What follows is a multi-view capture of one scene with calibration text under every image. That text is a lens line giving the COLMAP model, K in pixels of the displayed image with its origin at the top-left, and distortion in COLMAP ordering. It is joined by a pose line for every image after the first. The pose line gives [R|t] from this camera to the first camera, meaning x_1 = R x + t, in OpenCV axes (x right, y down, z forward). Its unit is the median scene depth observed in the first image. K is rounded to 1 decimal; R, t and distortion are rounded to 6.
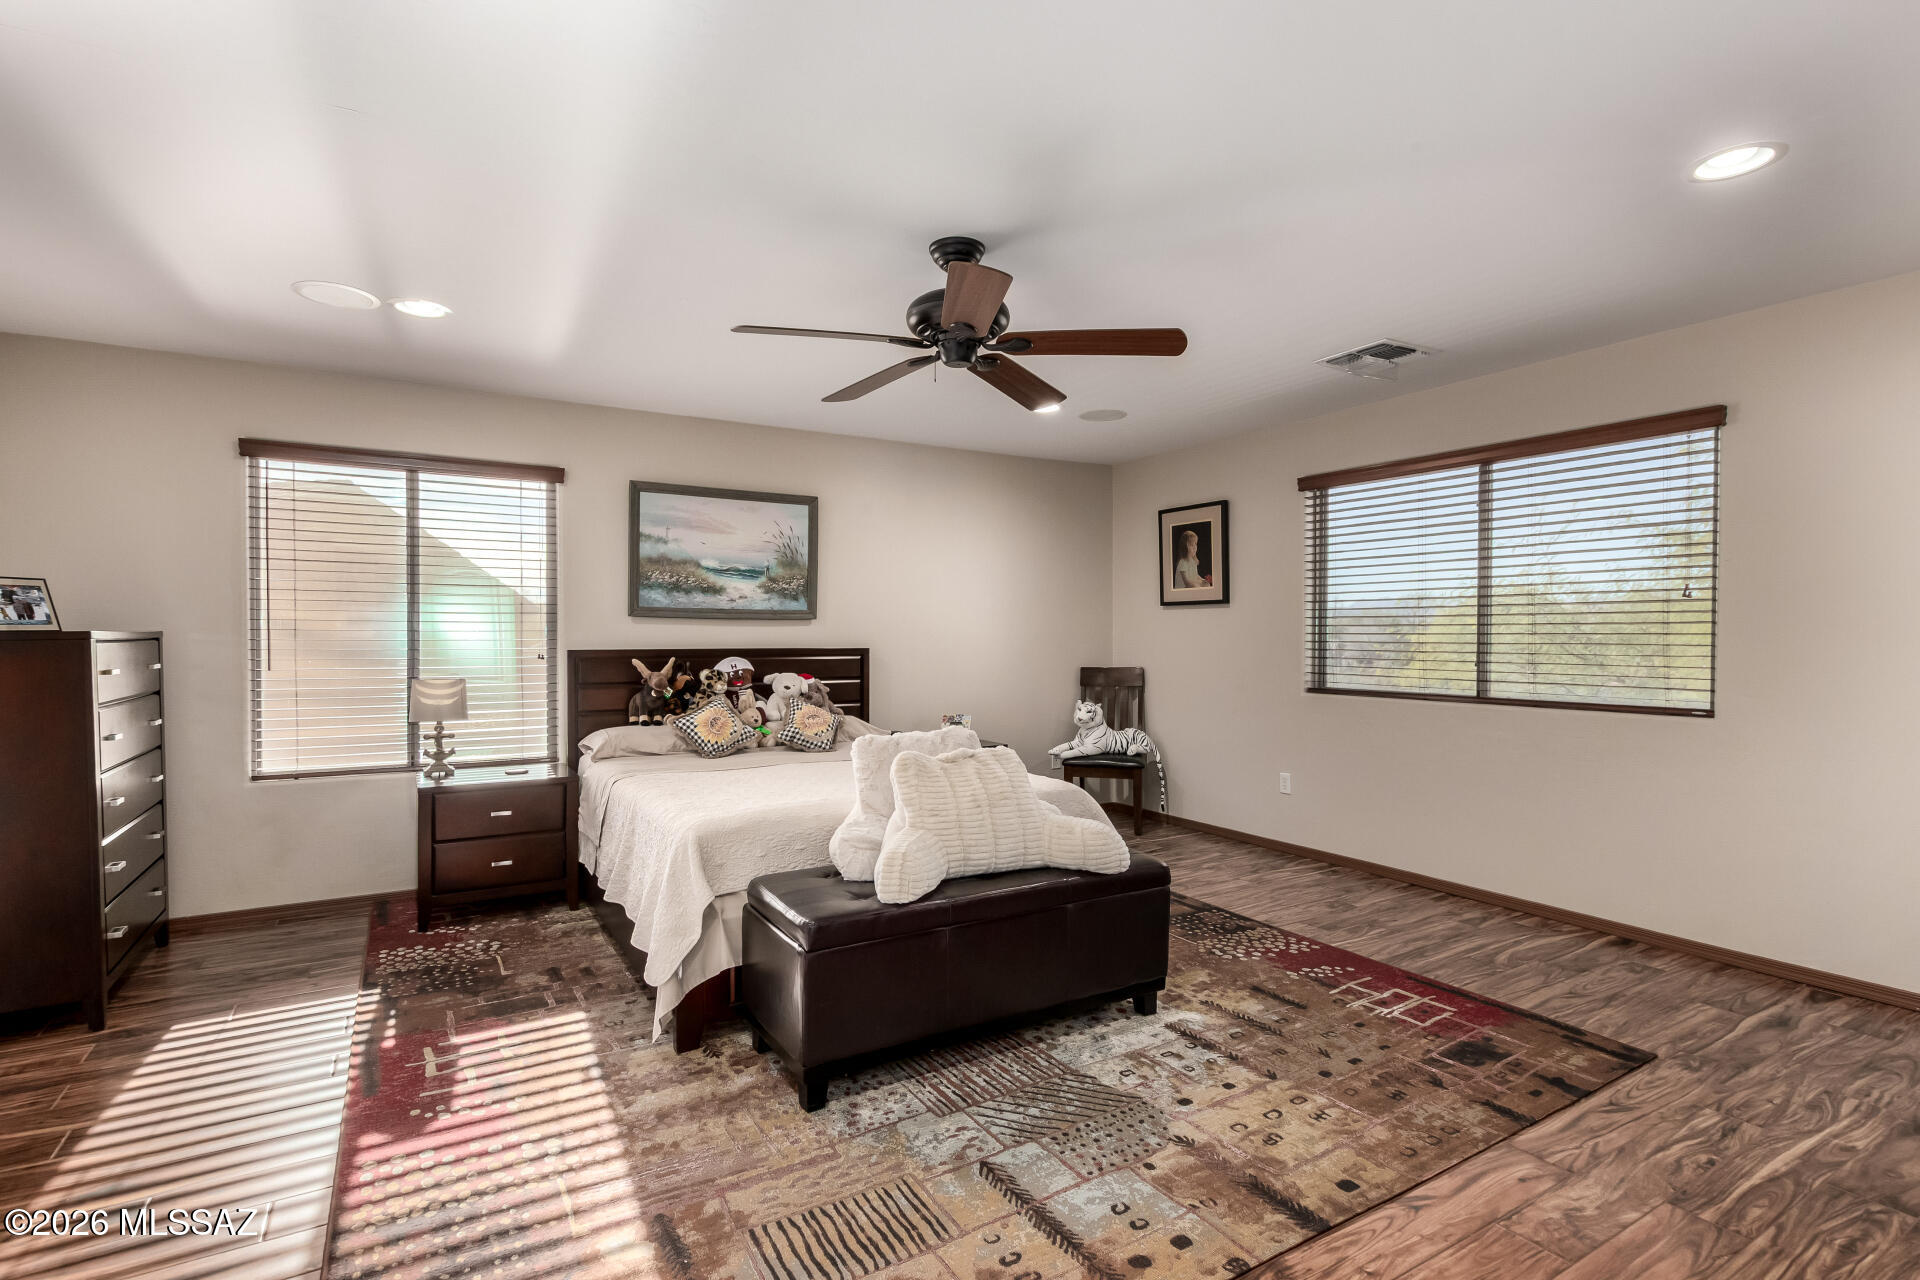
lens RADIAL K [[882.4, 0, 956.7], [0, 882.4, 639.0], [0, 0, 1]] dist [-0.000290, 0.000013]
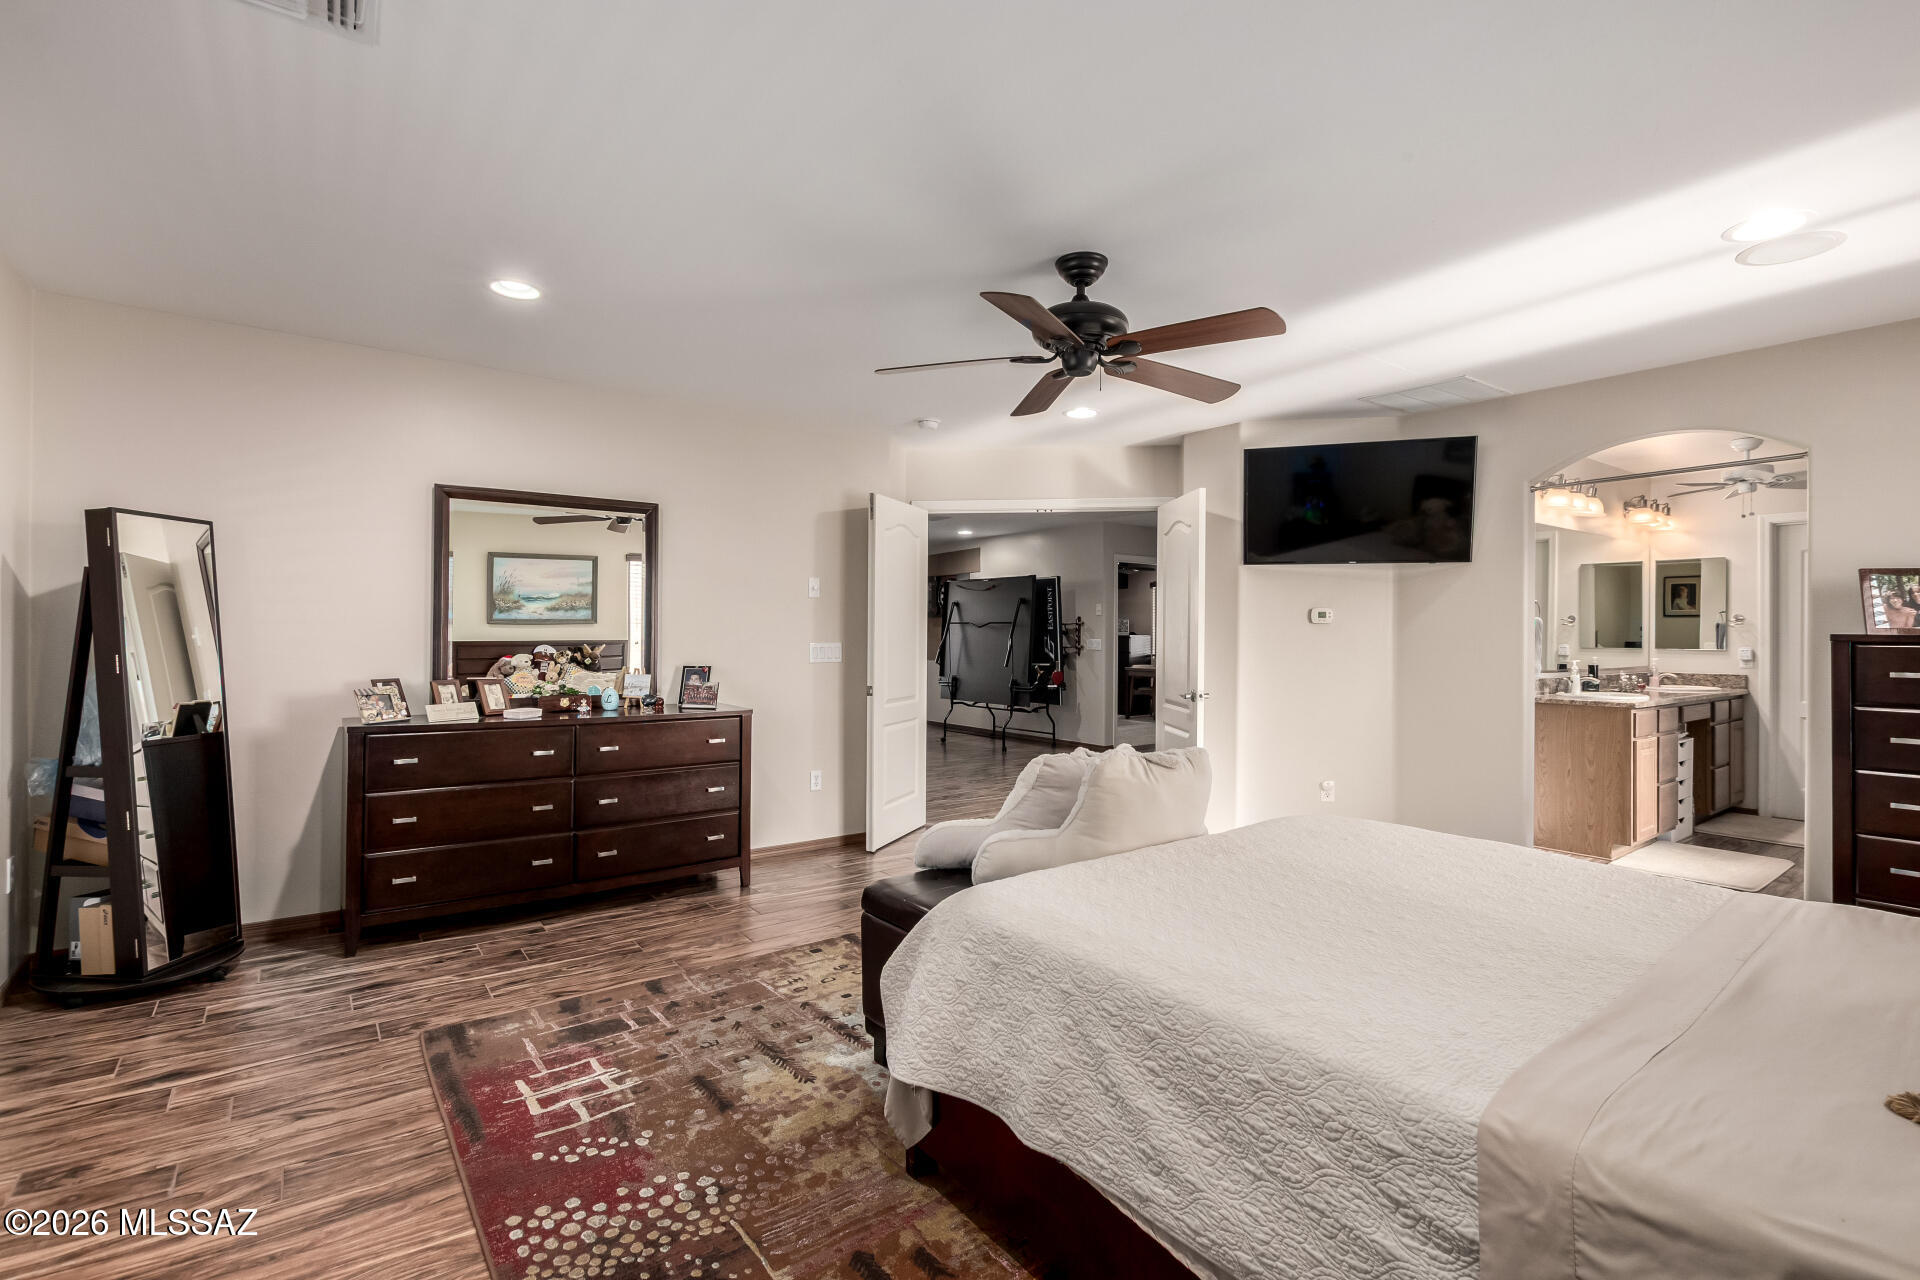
lens RADIAL K [[882.4, 0, 958.4], [0, 882.4, 637.2], [0, 0, 1]] dist [-0.000290, 0.000013]
pose [[-0.994638, -0.009086, -0.103016, 0.240098], [-0.010041, 0.999911, 0.008749, -0.018226], [0.102928, 0.009737, -0.994641, 1.923089]]
